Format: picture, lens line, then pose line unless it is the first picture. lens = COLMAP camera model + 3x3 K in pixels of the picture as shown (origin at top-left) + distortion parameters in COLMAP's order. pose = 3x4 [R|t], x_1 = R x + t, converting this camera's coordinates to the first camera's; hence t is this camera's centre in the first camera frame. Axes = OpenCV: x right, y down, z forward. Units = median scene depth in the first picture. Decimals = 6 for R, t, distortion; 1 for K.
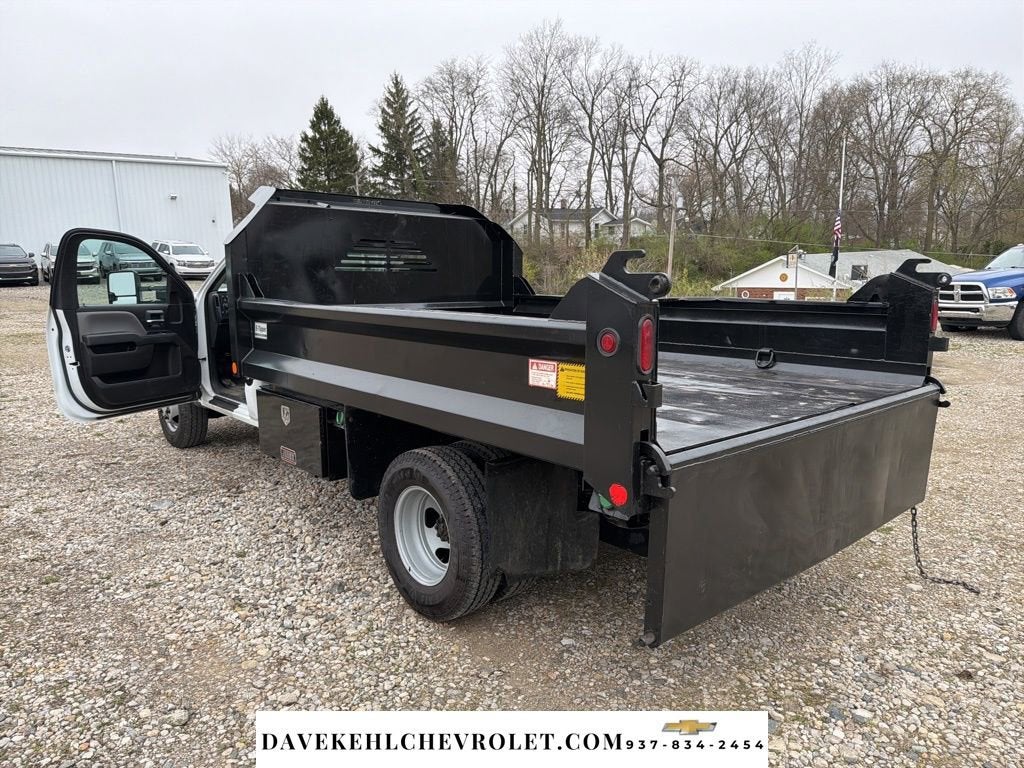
lens RADIAL K [[737.4, 0, 511.9], [0, 737.4, 380.4], [0, 0, 1]] dist [0.031158, -0.042303]
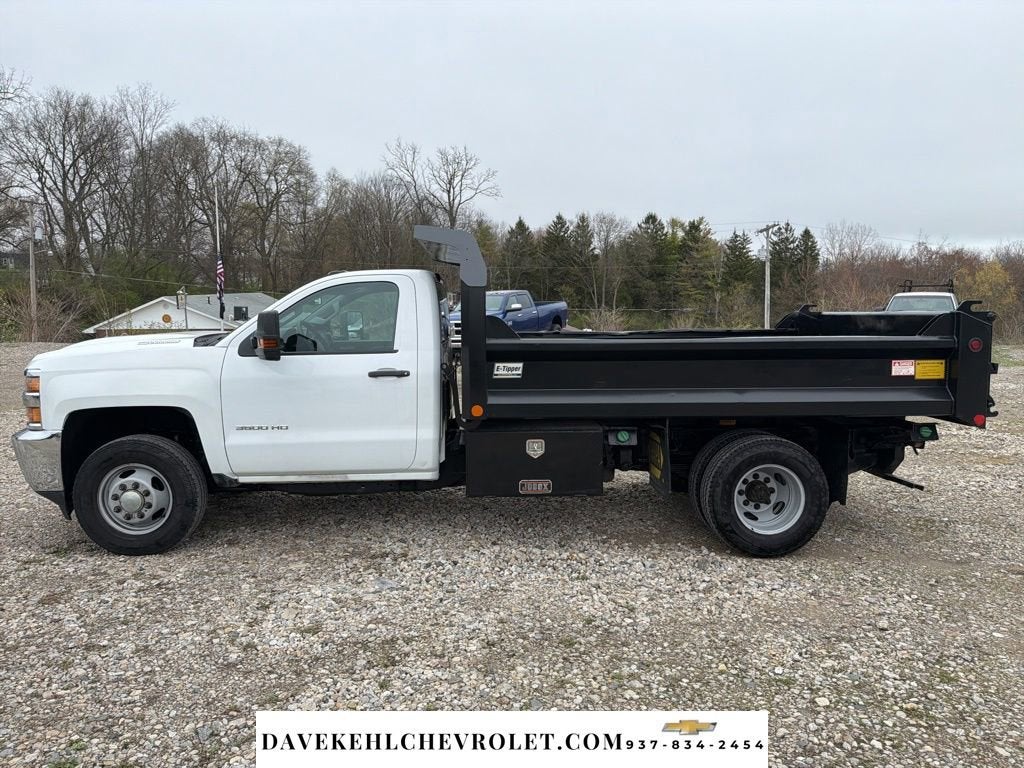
lens RADIAL K [[737.4, 0, 512.8], [0, 737.4, 383.0], [0, 0, 1]] dist [0.031158, -0.042303]
pose [[0.617346, -0.079645, 0.782650, -1.267490], [0.119500, 0.992811, 0.006771, -0.063416], [-0.777563, 0.089347, 0.622426, 0.410139]]
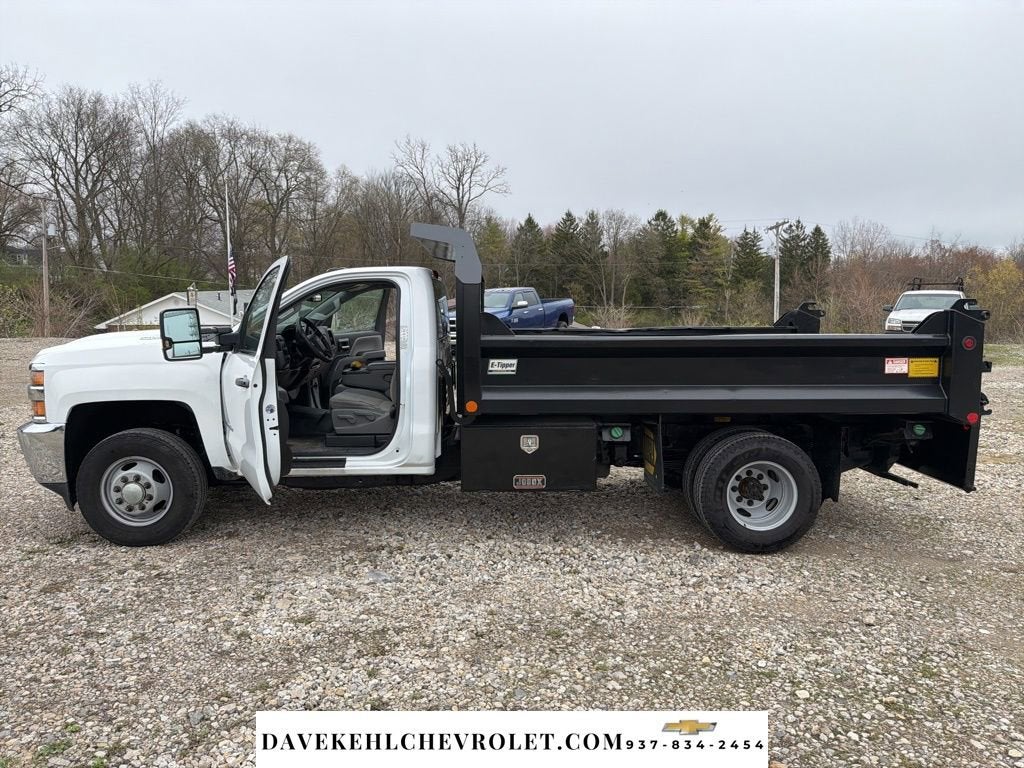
lens RADIAL K [[737.4, 0, 510.8], [0, 737.4, 384.3], [0, 0, 1]] dist [0.031158, -0.042303]
pose [[0.629680, -0.081165, 0.772603, -1.263071], [0.115086, 0.993299, 0.010553, -0.059167], [-0.768283, 0.082271, 0.634802, 0.384115]]
